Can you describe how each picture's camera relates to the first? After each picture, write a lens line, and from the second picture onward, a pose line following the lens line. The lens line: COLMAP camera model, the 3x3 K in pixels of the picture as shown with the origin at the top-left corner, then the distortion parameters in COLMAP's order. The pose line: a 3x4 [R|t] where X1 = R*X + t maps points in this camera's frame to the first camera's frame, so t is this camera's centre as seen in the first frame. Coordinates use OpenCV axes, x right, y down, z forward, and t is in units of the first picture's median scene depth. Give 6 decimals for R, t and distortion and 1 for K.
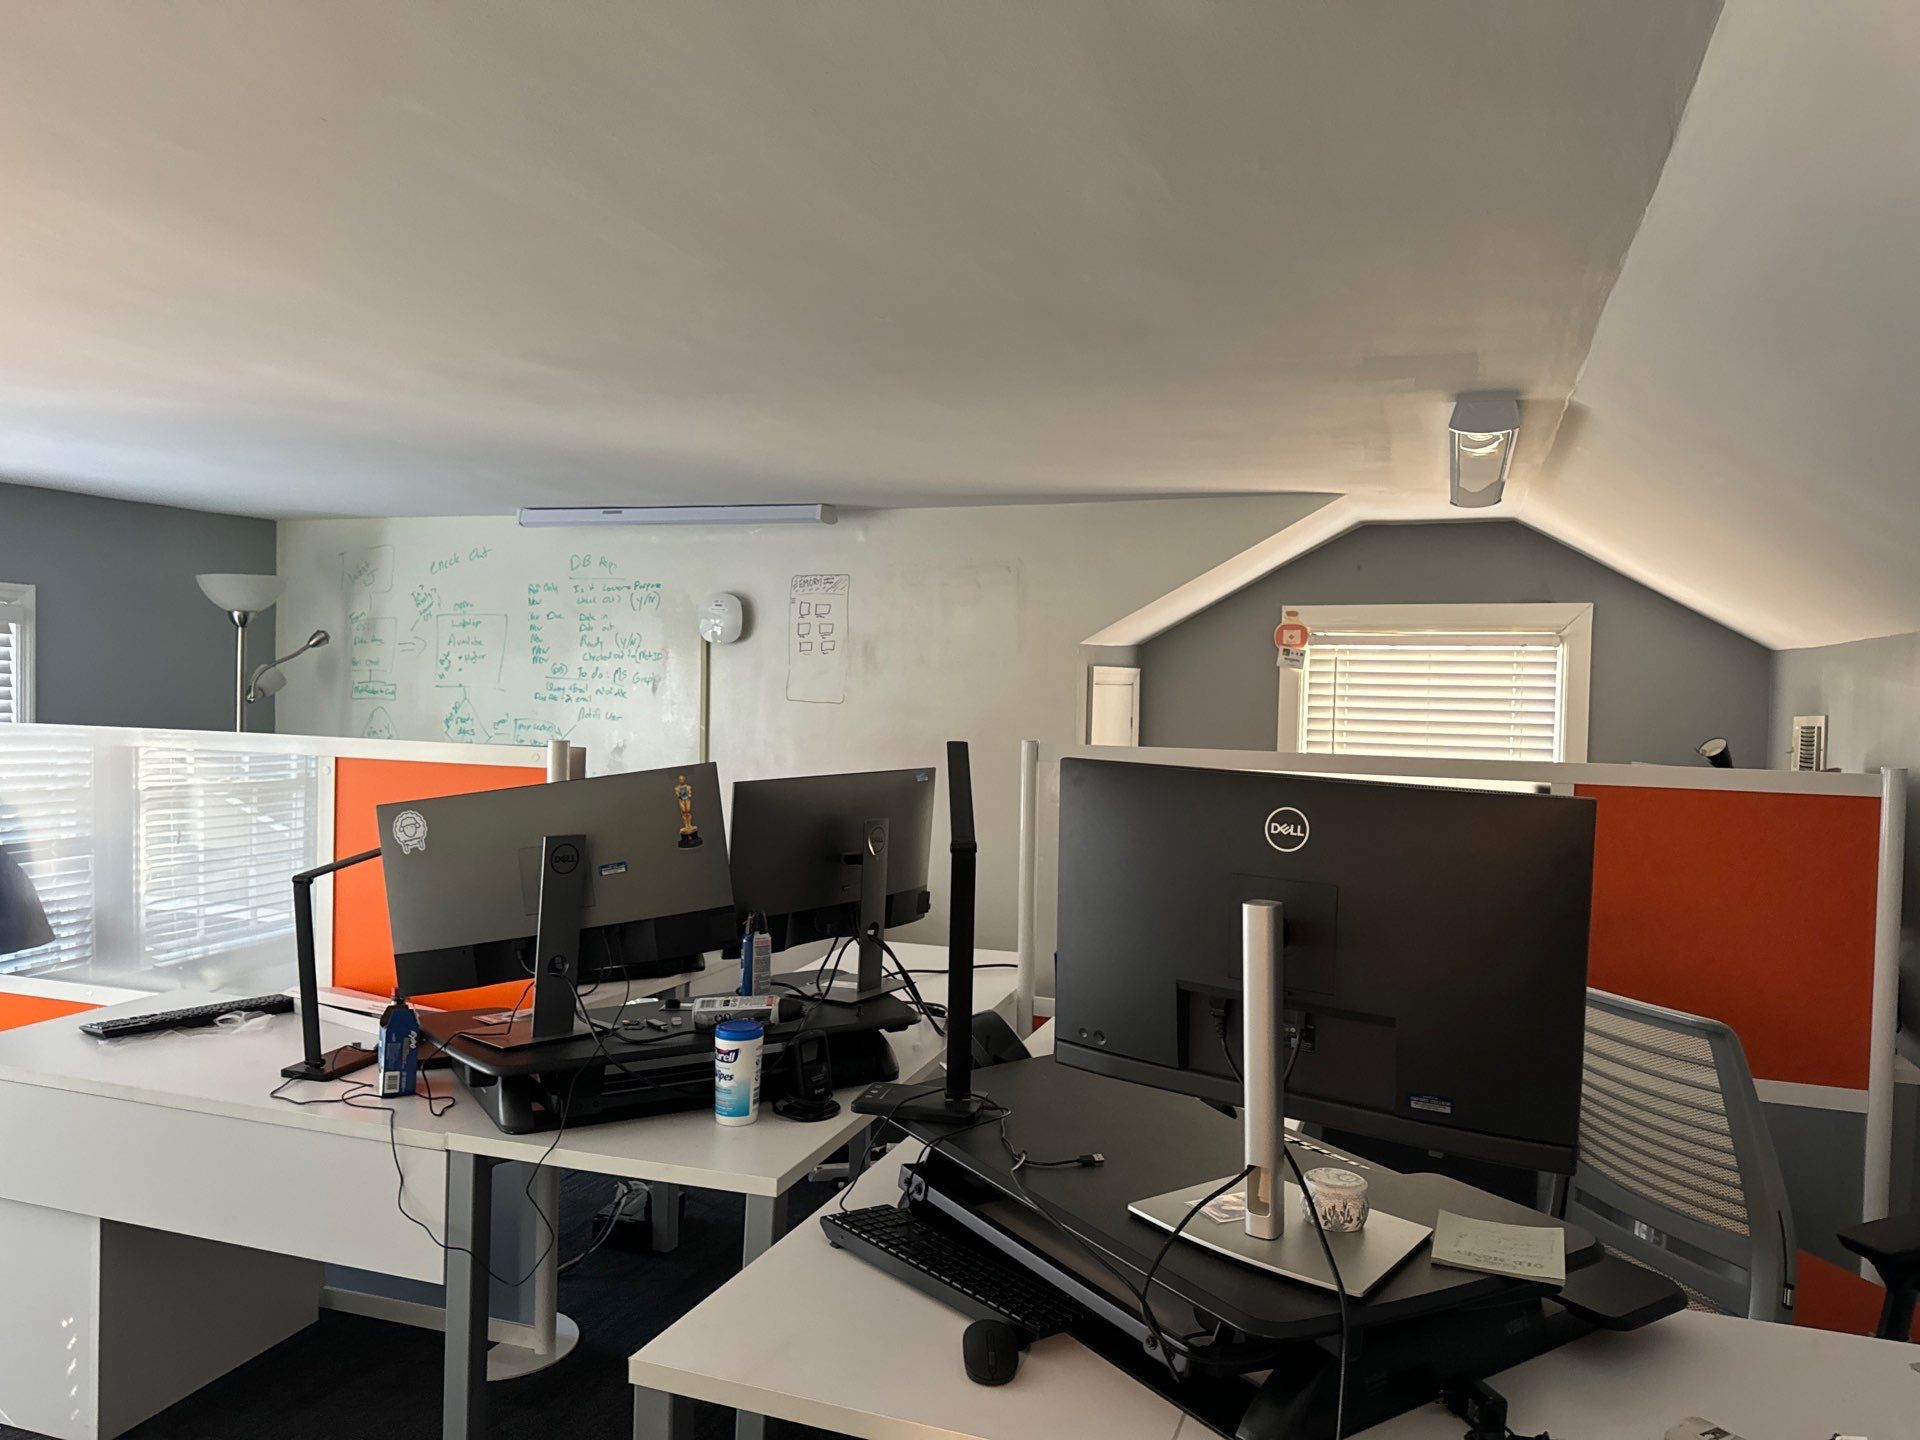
lens RADIAL K [[1346.8, 0, 960.0], [0, 1346.8, 720.0], [0, 0, 1]] dist [0.102822, -0.152381]
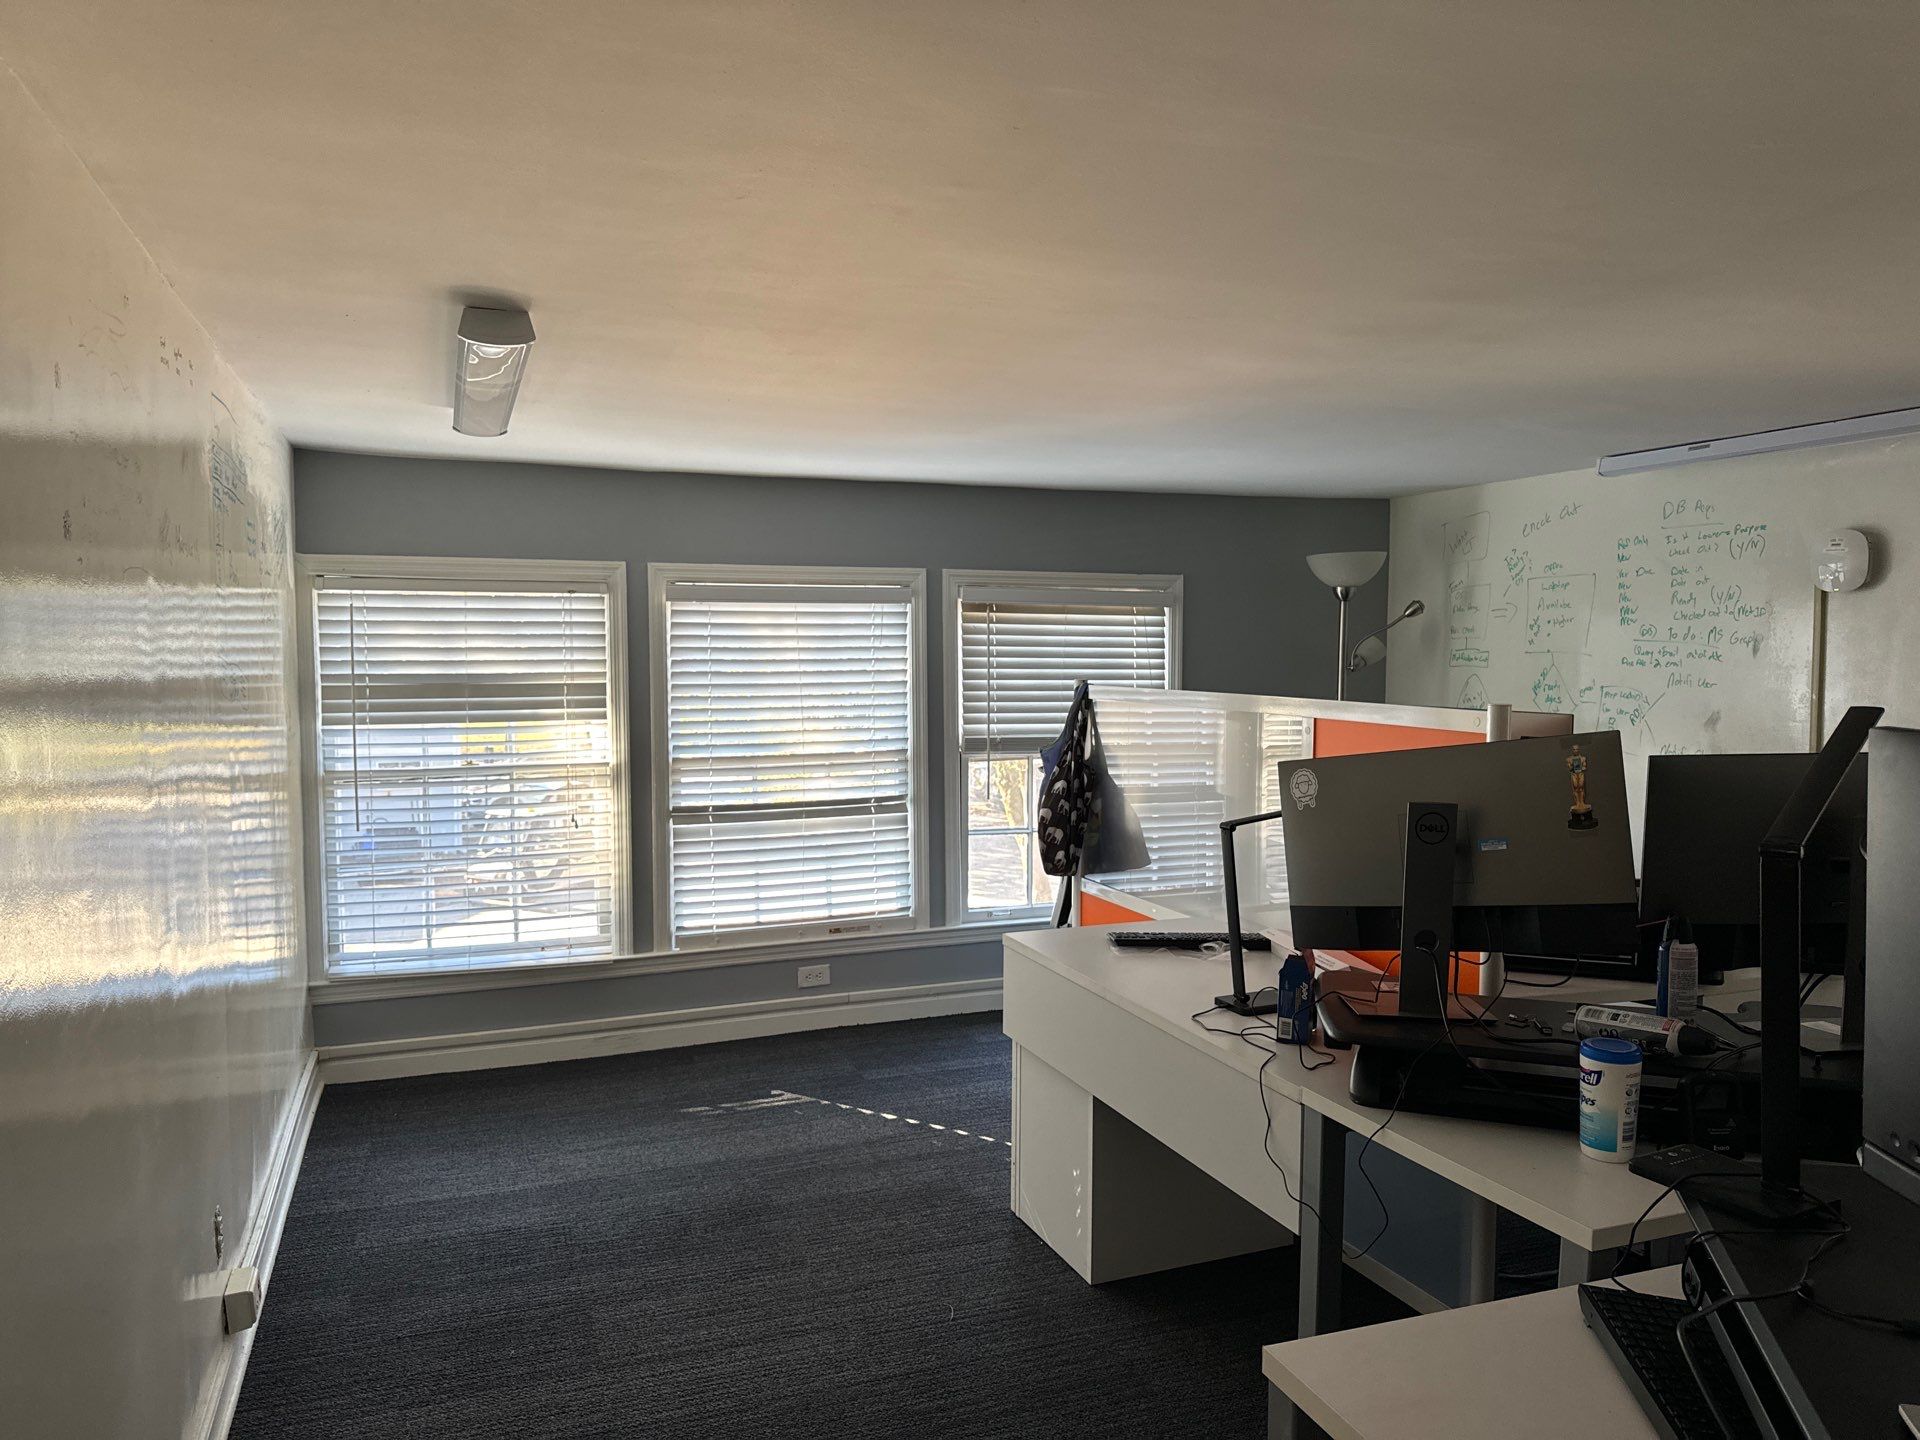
lens RADIAL K [[1346.8, 0, 960.0], [0, 1346.8, 720.0], [0, 0, 1]] dist [0.102822, -0.152381]
pose [[0.650370, 0.021045, -0.759326, 0.101771], [-0.006134, 0.999729, 0.022454, 0.004163], [0.759593, -0.009946, 0.650323, 0.070559]]
